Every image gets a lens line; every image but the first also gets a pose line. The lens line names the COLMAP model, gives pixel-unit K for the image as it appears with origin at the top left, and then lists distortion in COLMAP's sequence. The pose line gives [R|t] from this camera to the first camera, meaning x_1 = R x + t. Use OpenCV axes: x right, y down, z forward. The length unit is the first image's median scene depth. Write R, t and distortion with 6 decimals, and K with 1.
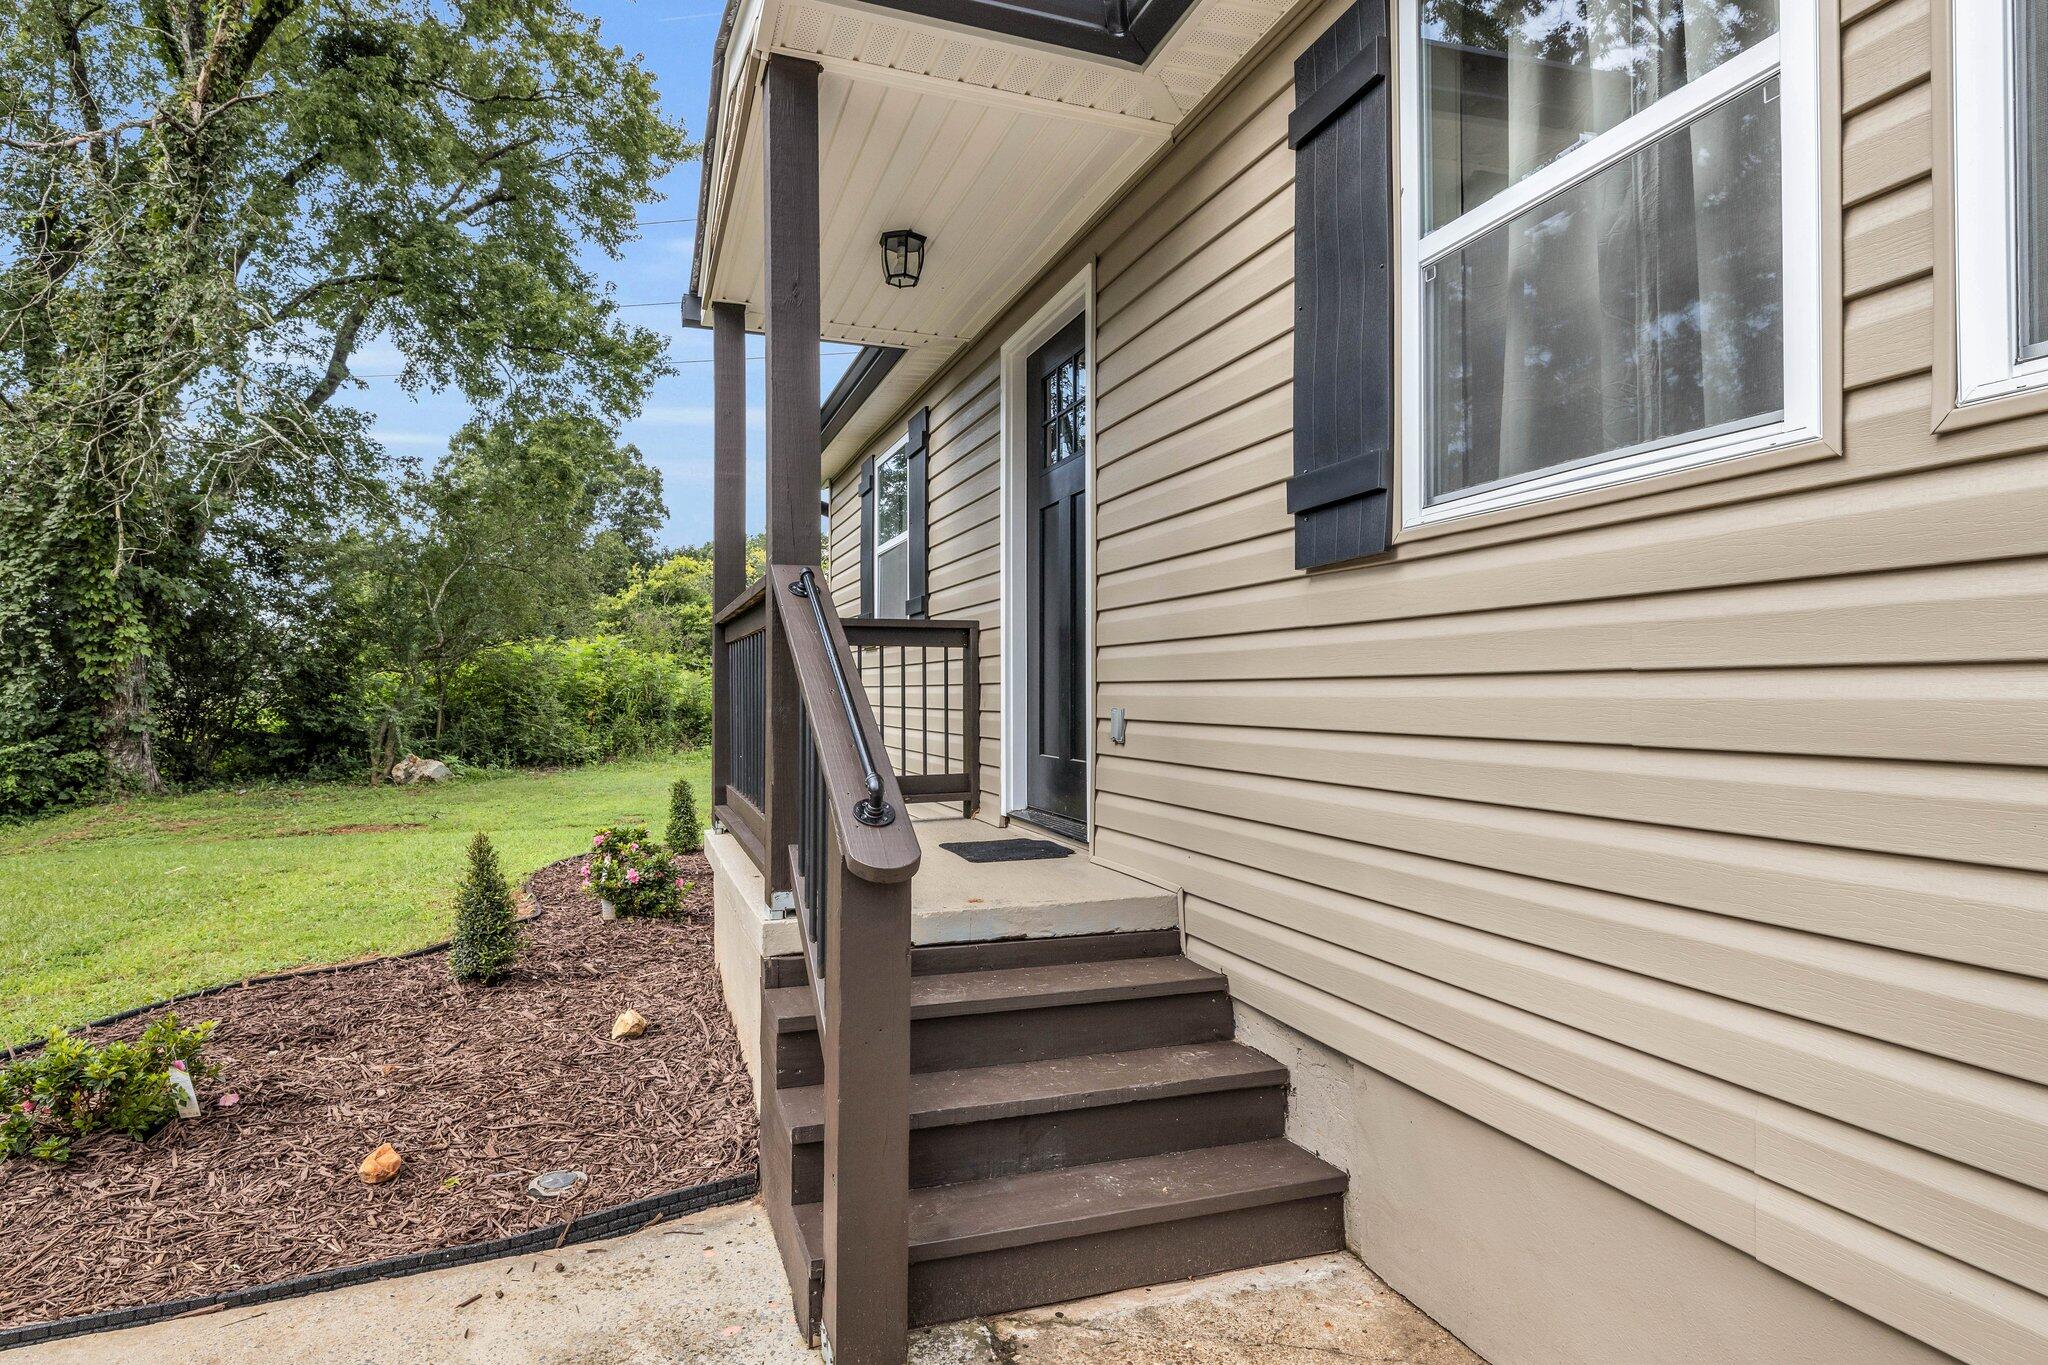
lens RADIAL K [[1162.7, 0, 1019.9], [0, 1162.7, 683.7], [0, 0, 1]] dist [0.004180, 0.000501]
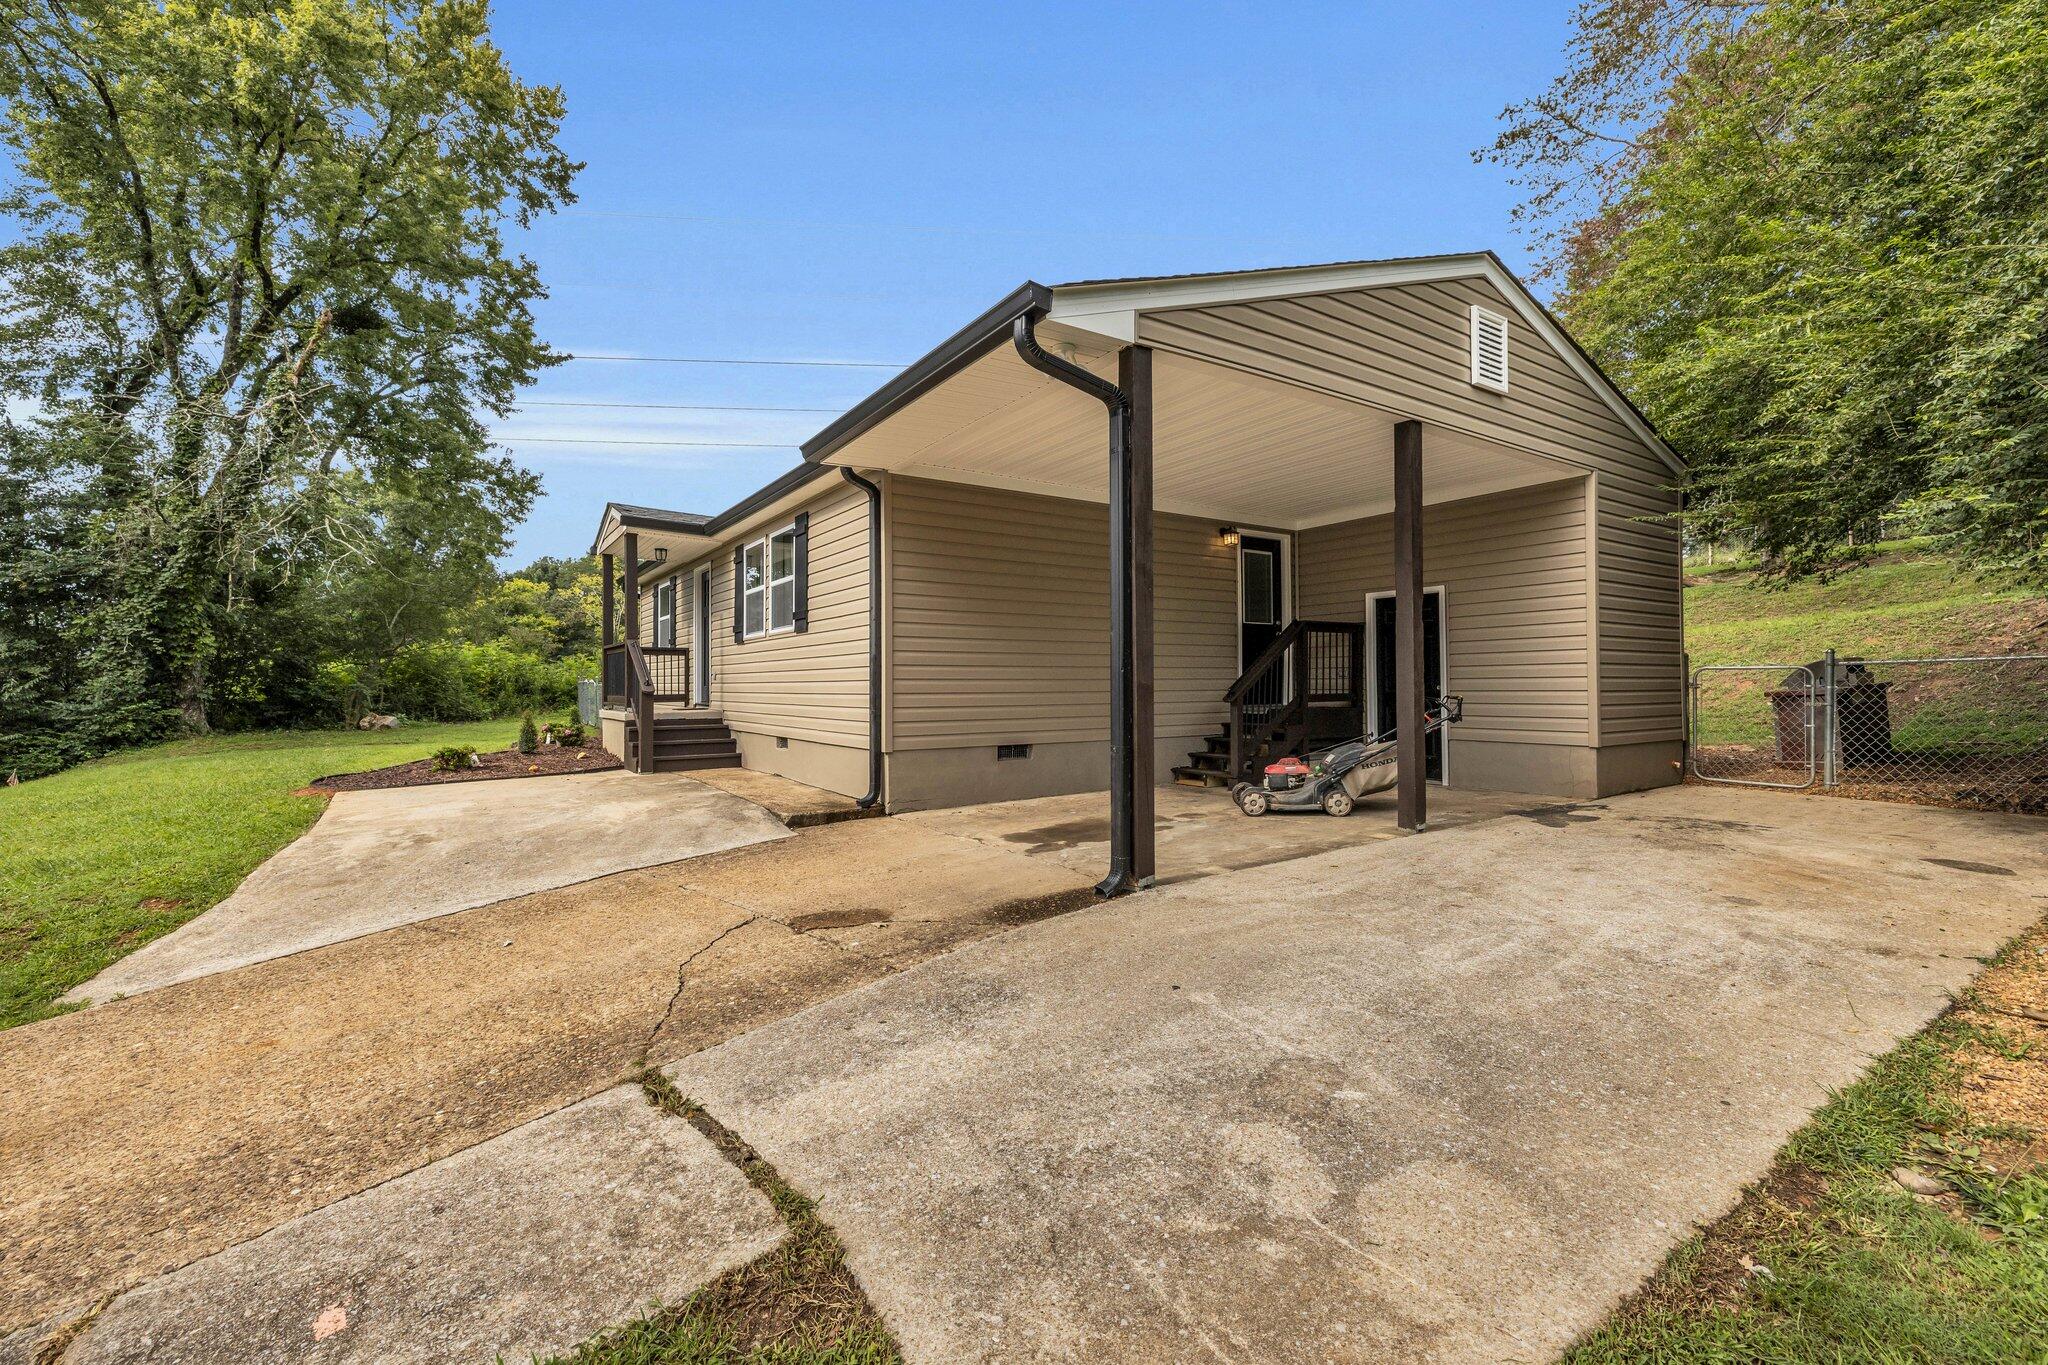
lens RADIAL K [[873.6, 0, 1052.5], [0, 873.6, 680.1], [0, 0, 1]] dist [0.003694, -0.001644]
pose [[0.962340, 0.000997, 0.271846, 0.097260], [-0.001557, 0.999997, 0.001844, 0.010577], [-0.271843, -0.002198, 0.962339, -0.576346]]
